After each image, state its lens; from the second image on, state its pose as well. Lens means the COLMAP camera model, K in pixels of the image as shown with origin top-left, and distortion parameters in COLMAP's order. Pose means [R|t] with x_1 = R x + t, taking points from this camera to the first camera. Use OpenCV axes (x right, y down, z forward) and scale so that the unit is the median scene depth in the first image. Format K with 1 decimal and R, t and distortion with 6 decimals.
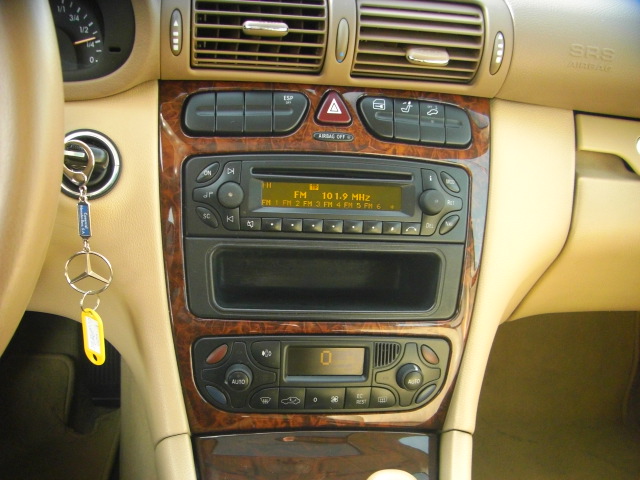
lens RADIAL K [[707.1, 0, 299.8], [0, 707.1, 282.4], [0, 0, 1]] dist [-0.094221, 0.001001]
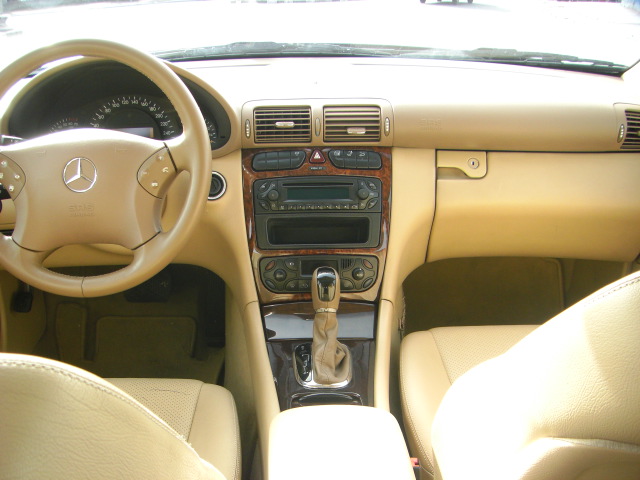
lens RADIAL K [[797.3, 0, 320.0], [0, 797.3, 240.0], [0, 0, 1]] dist [-0.011388, -0.013599]
pose [[0.992401, -0.054912, -0.110117, 0.324844], [0.036432, 0.985903, -0.163306, 0.441223], [0.117532, 0.158053, 0.980411, -1.485971]]
